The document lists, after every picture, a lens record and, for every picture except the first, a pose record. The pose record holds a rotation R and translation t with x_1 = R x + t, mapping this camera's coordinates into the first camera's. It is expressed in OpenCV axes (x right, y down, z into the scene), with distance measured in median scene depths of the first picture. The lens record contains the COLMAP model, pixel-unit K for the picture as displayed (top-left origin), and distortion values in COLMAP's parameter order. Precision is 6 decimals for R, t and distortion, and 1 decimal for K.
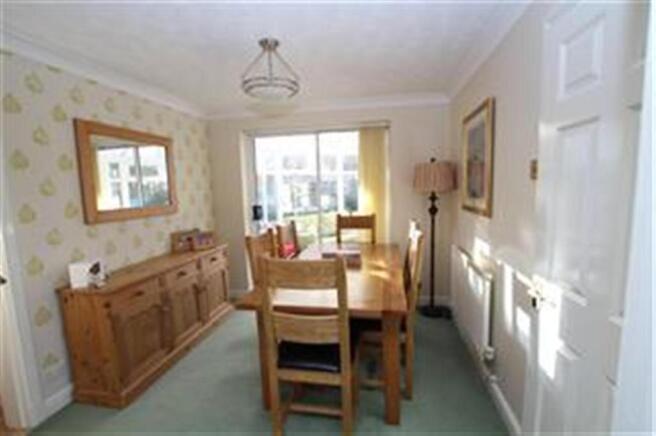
lens RADIAL K [[306.9, 0, 325.3], [0, 306.9, 220.9], [0, 0, 1]] dist [-0.001957, 0.000271]
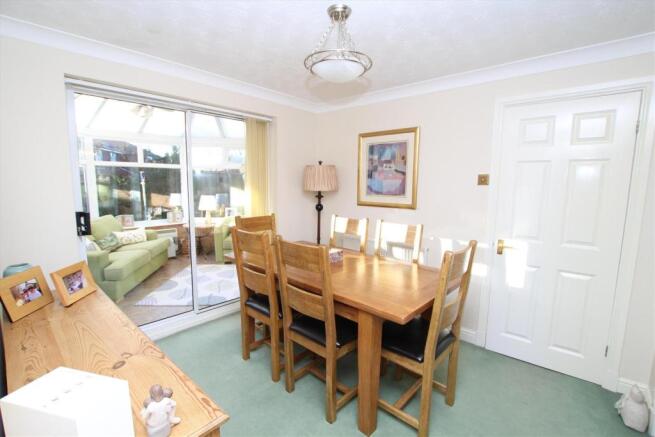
lens RADIAL K [[306.5, 0, 324.8], [0, 306.5, 221.4], [0, 0, 1]] dist [-0.001957, 0.000271]
pose [[0.527121, -0.088954, 0.845122, -0.582858], [0.076284, 0.995444, 0.057196, -0.047317], [-0.846359, 0.034320, 0.531505, 0.398143]]
